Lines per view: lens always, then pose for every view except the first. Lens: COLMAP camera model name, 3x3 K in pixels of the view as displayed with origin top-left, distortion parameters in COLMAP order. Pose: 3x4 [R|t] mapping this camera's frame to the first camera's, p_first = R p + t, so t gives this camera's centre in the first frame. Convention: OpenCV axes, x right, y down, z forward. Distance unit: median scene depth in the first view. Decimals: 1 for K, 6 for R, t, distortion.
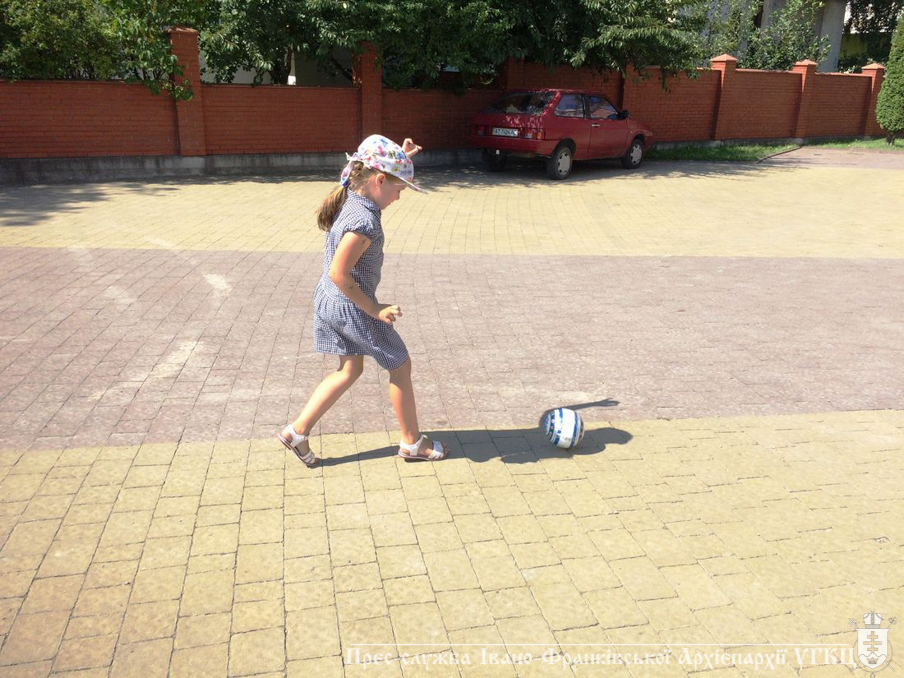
lens RADIAL K [[767.4, 0, 449.6], [0, 767.4, 336.9], [0, 0, 1]] dist [0.078939, -0.114183]
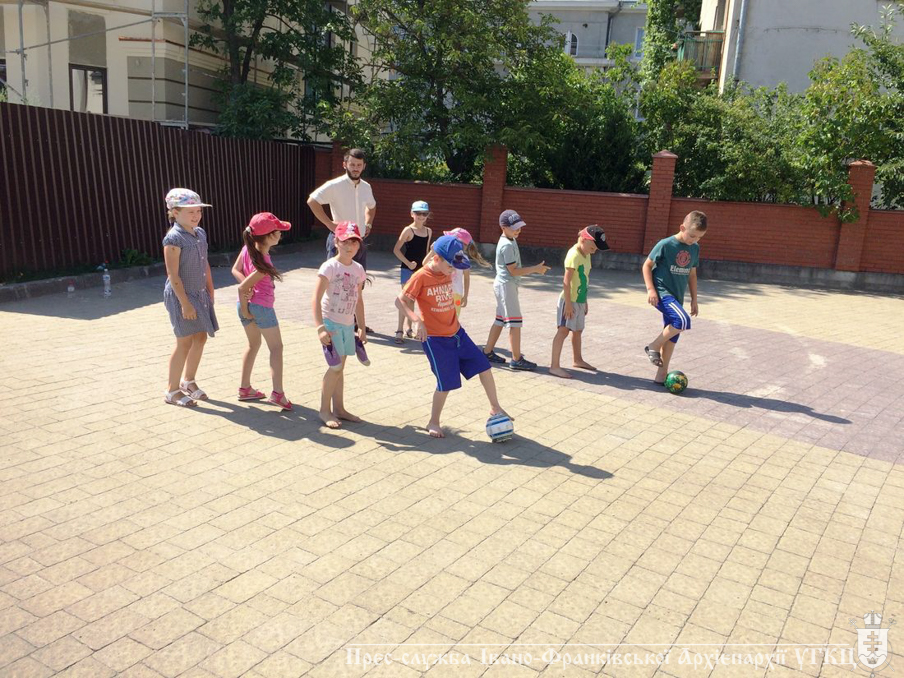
lens RADIAL K [[767.4, 0, 448.2], [0, 767.4, 329.8], [0, 0, 1]] dist [0.078939, -0.114183]
pose [[0.680659, 0.157961, -0.715368, 0.099673], [-0.266436, 0.962986, -0.040871, 0.049813], [0.682433, 0.218419, 0.697552, -0.162248]]
